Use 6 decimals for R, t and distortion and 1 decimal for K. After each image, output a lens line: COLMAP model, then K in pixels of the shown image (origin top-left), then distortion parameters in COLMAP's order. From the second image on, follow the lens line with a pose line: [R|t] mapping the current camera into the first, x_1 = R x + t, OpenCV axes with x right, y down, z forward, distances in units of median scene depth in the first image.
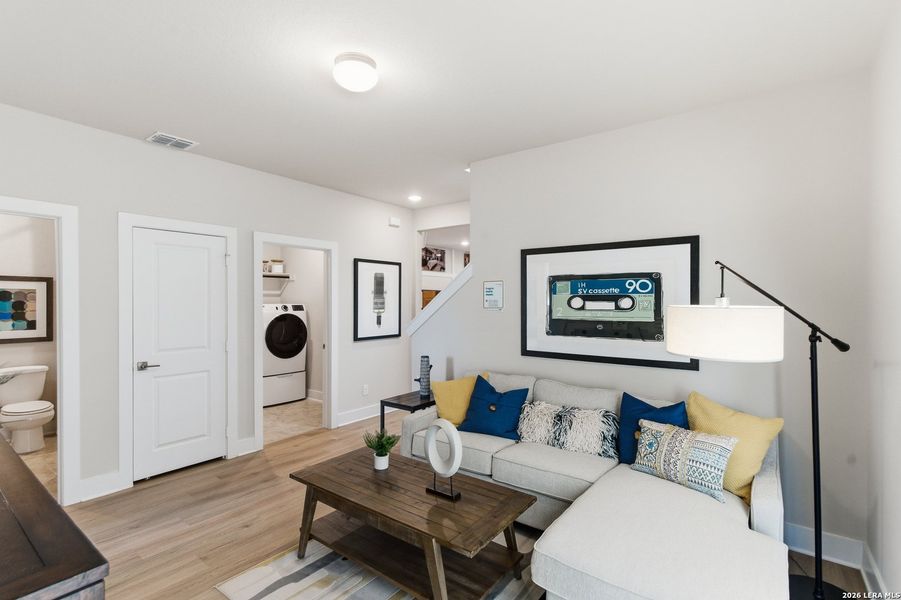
lens RADIAL K [[418.5, 0, 456.4], [0, 418.5, 304.8], [0, 0, 1]] dist [0.002721, -0.000006]
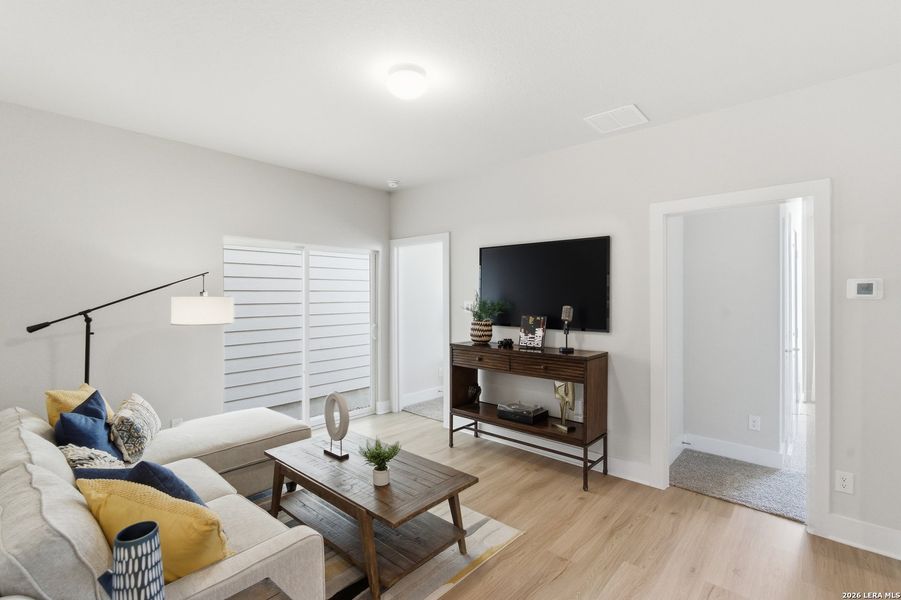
lens RADIAL K [[411.4, 0, 456.5], [0, 411.4, 300.1], [0, 0, 1]] dist [-0.004622, 0.001442]
pose [[-0.994572, -0.008607, 0.103693, -0.329232], [-0.006593, 0.999783, 0.019755, -0.014378], [-0.103840, 0.018964, -0.994413, 1.411499]]
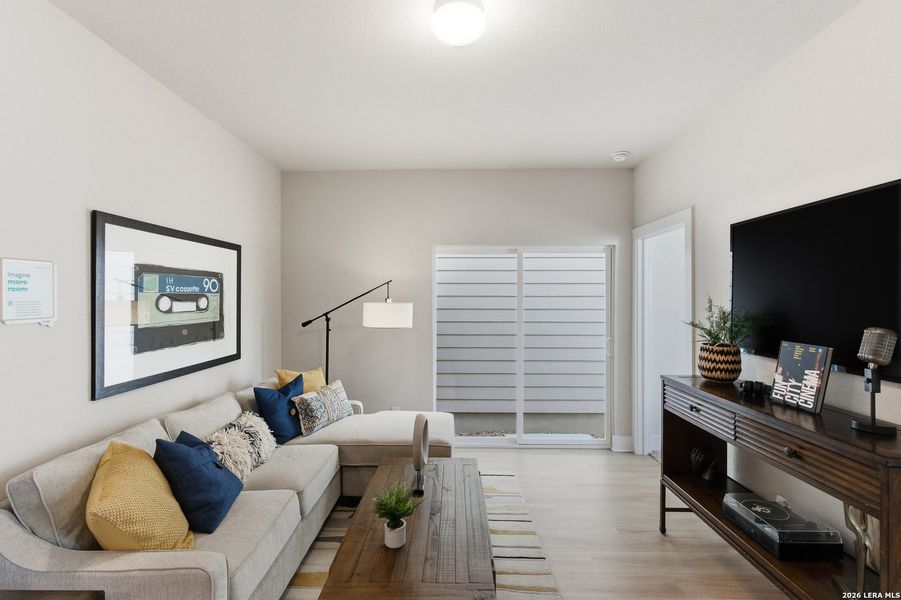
lens RADIAL K [[411.4, 0, 449.6], [0, 411.4, 297.5], [0, 0, 1]] dist [-0.004622, 0.001442]
pose [[-0.566691, -0.005648, 0.823911, -0.613282], [0.001979, 0.999964, 0.008216, -0.021591], [-0.823928, 0.006286, -0.566660, 1.003370]]
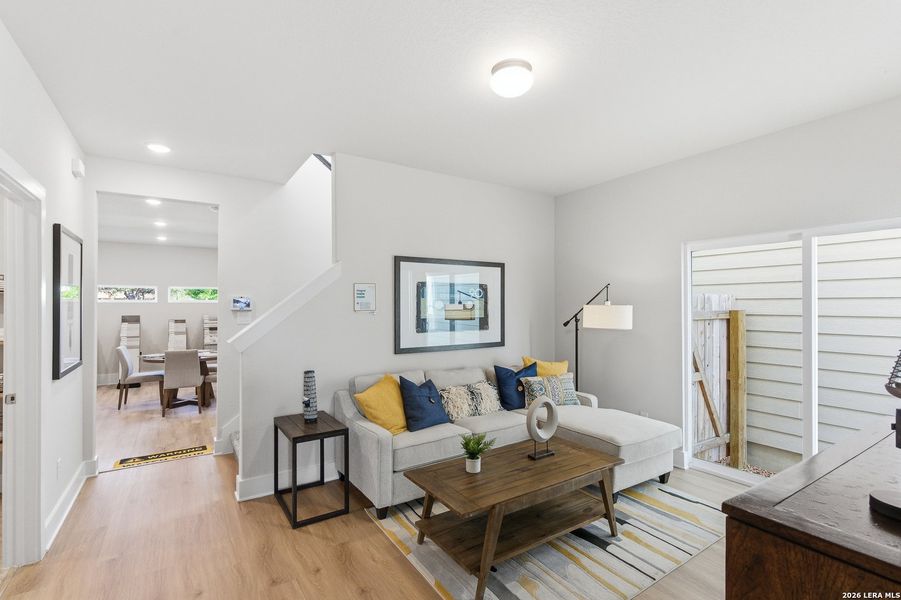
lens RADIAL K [[411.4, 0, 445.3], [0, 411.4, 303.4], [0, 0, 1]] dist [-0.004622, 0.001442]
pose [[0.366050, -0.001783, 0.930593, -0.854850], [0.009059, 0.999958, -0.001647, -0.007266], [-0.930551, 0.009033, 0.366051, 0.537254]]
